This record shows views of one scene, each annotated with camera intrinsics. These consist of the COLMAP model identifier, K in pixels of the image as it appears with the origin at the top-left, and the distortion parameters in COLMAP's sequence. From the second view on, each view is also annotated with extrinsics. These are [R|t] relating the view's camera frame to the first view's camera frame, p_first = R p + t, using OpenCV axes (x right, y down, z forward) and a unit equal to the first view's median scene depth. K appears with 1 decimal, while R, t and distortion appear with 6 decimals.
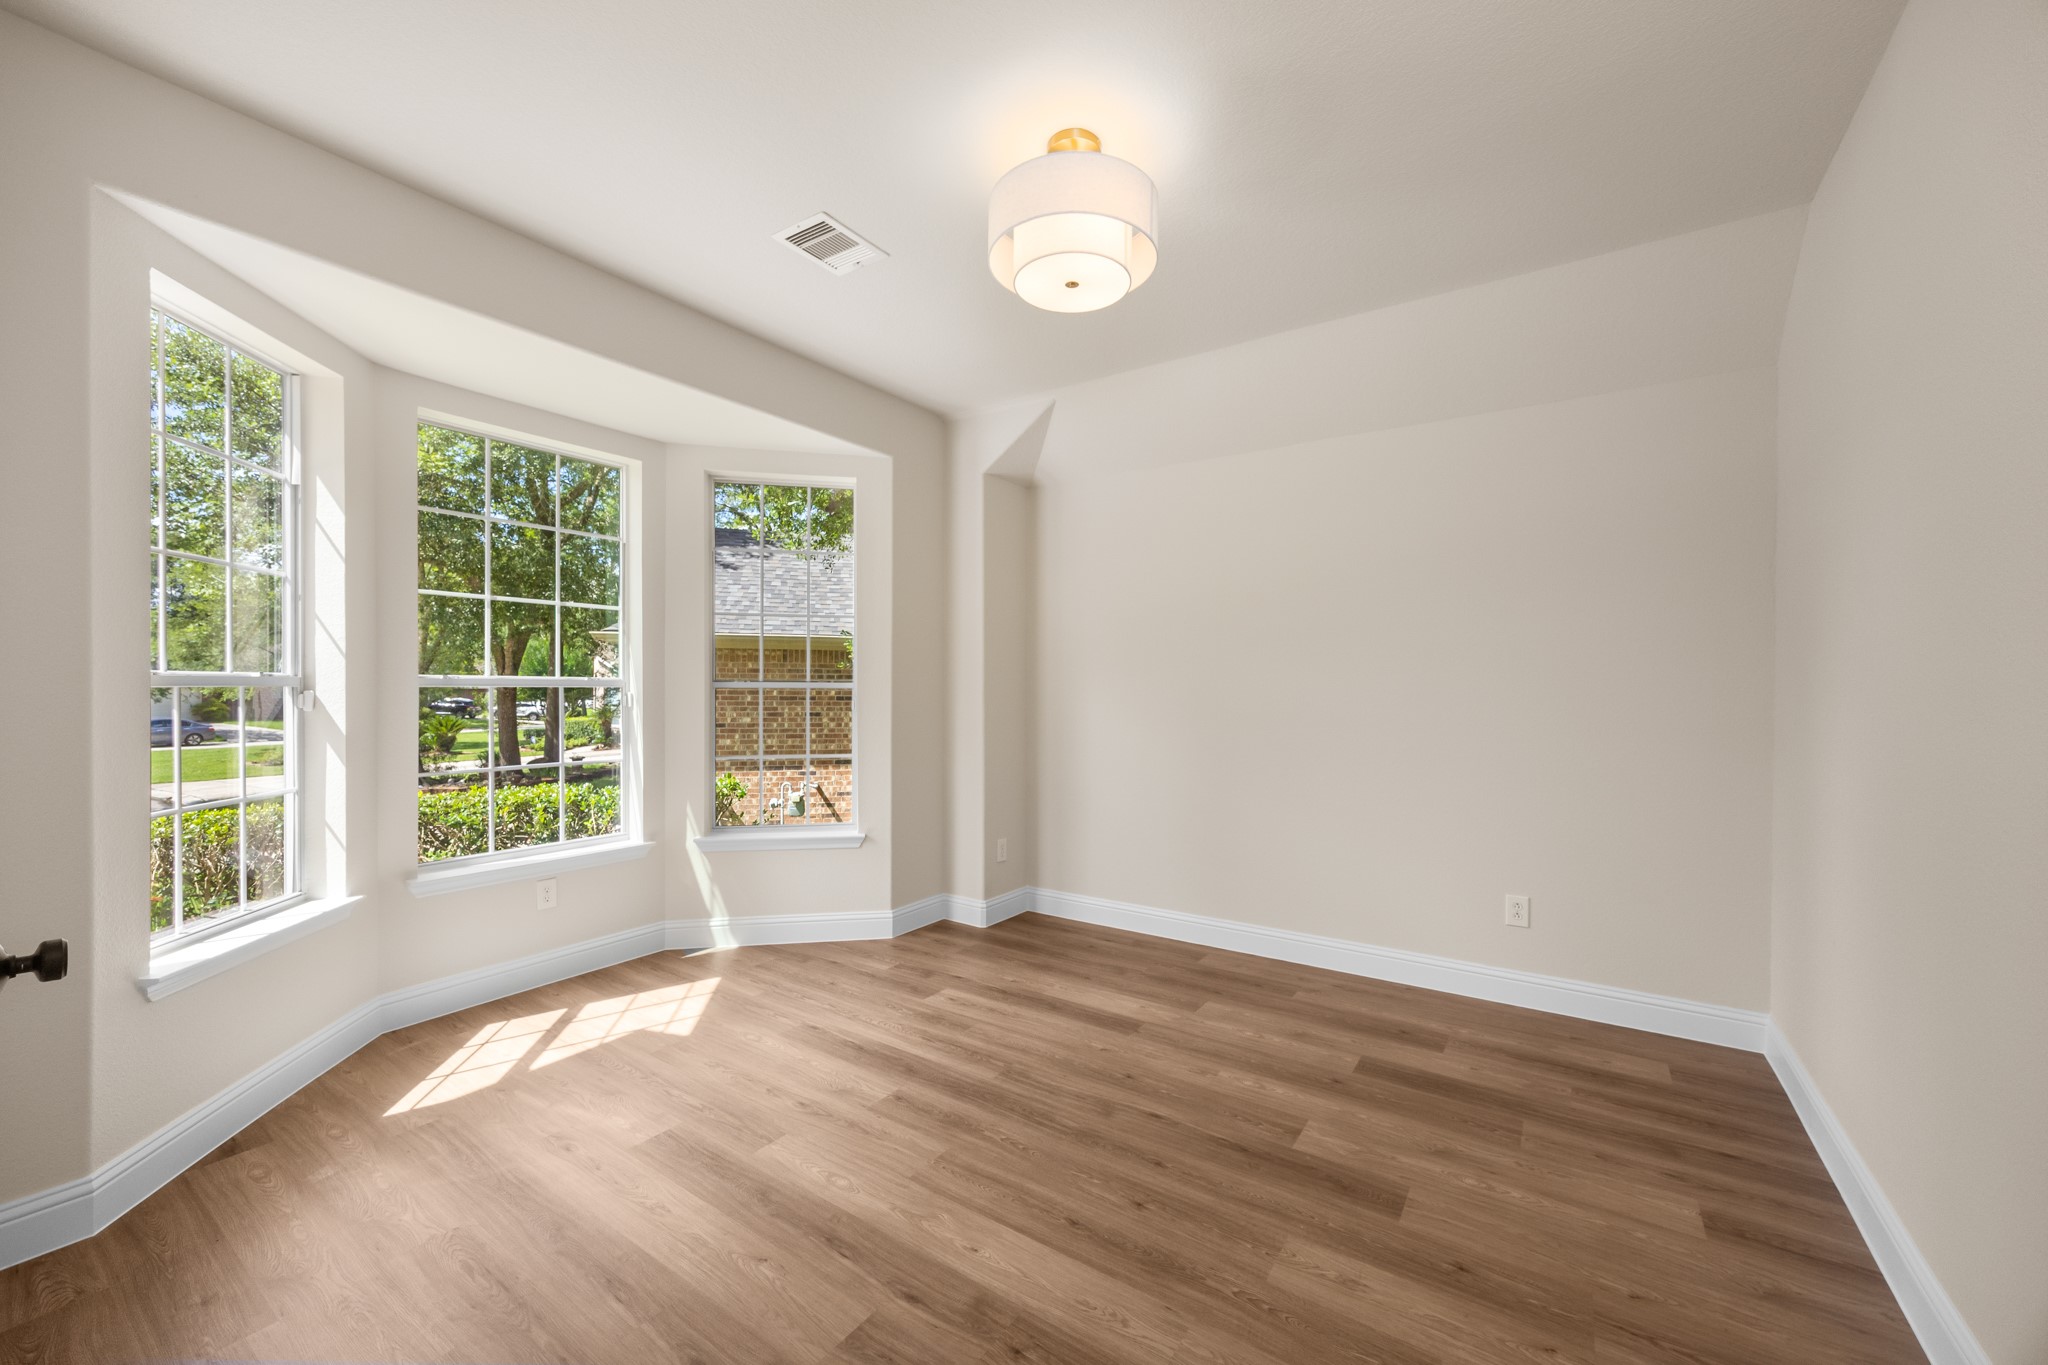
lens RADIAL K [[775.0, 0, 1032.6], [0, 775.0, 690.2], [0, 0, 1]] dist [0.000555, 0.000155]
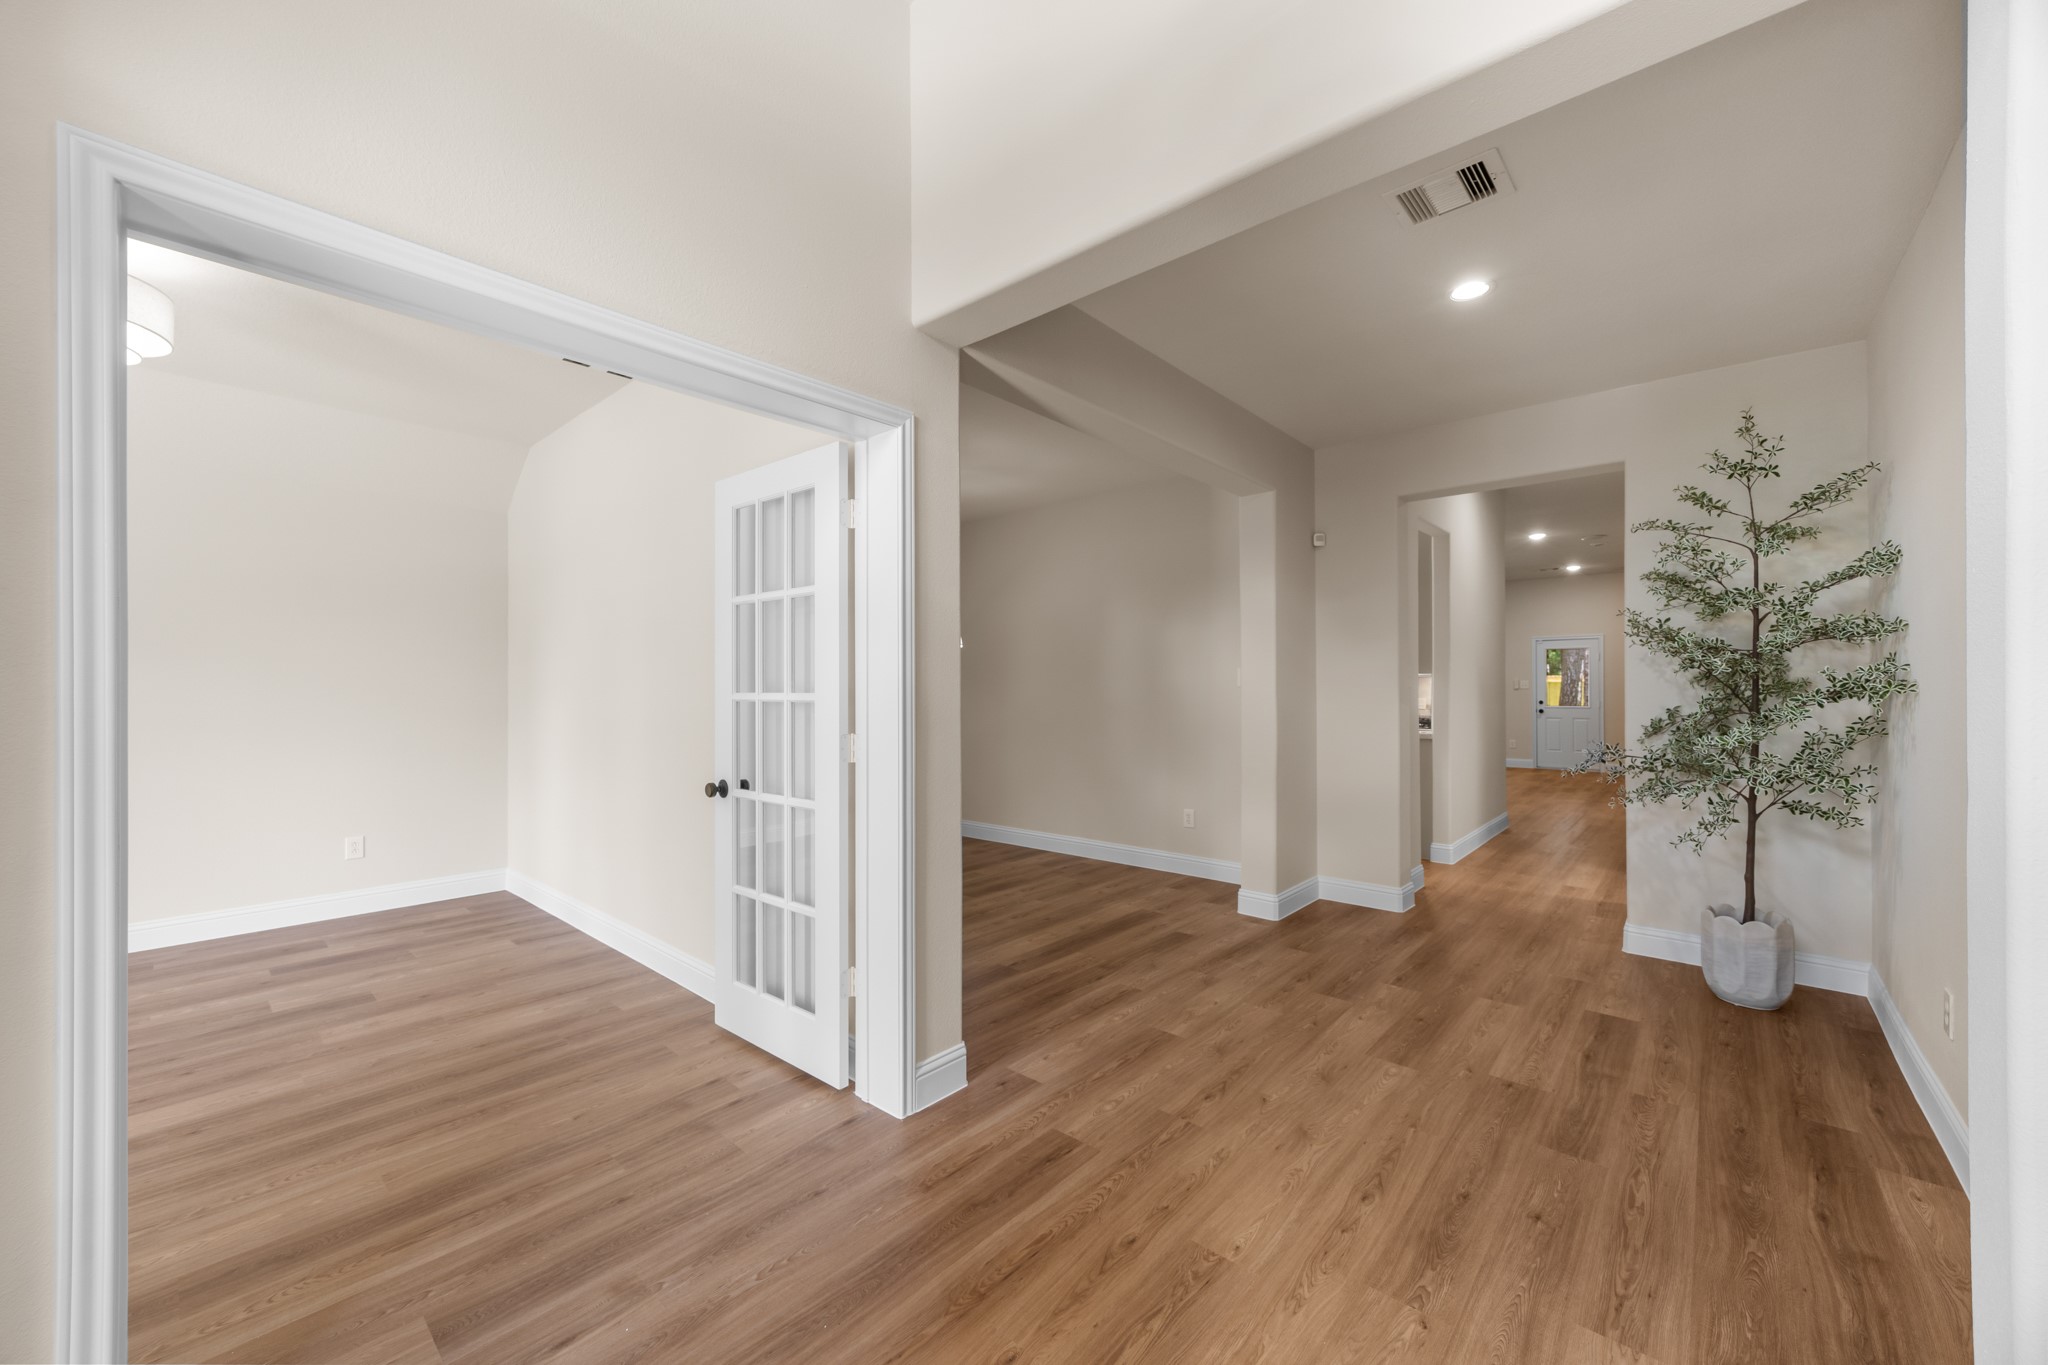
lens RADIAL K [[780.0, 0, 1020.9], [0, 780.0, 684.3], [0, 0, 1]] dist [-0.001564, 0.000377]
pose [[0.125376, 0.001410, 0.992108, -0.779315], [0.002966, 0.999994, -0.001796, -0.003641], [-0.992105, 0.003168, 0.125371, -0.462094]]
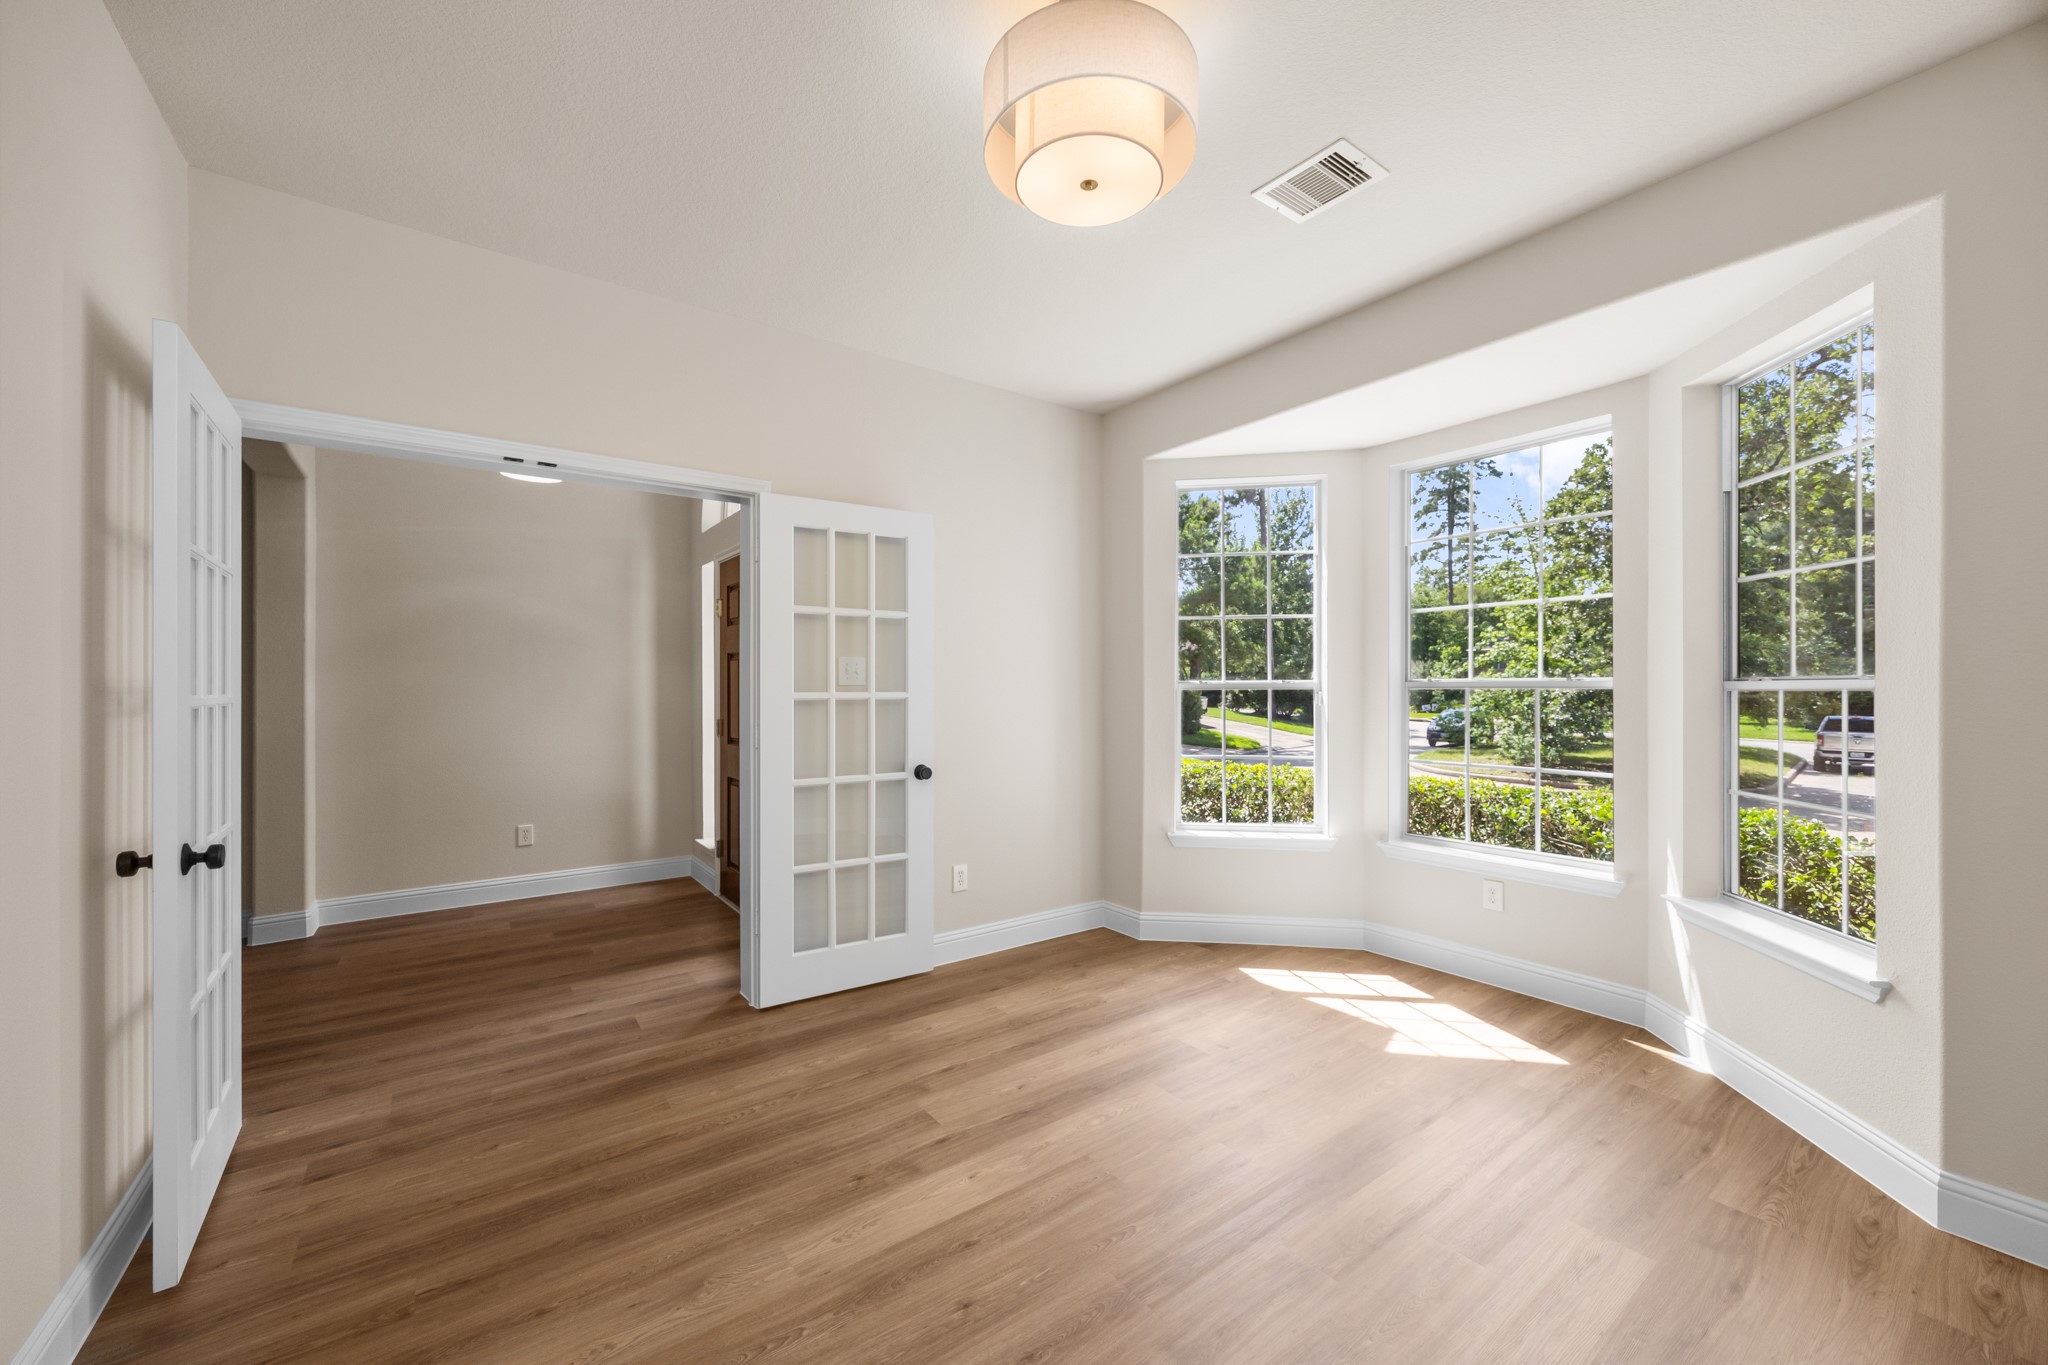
lens RADIAL K [[775.0, 0, 1032.6], [0, 775.0, 690.2], [0, 0, 1]] dist [0.000555, 0.000155]
pose [[-0.321307, -0.001218, -0.946974, 0.696188], [-0.000355, 0.999999, -0.001166, -0.002165], [0.946975, -0.000039, -0.321307, 1.023006]]
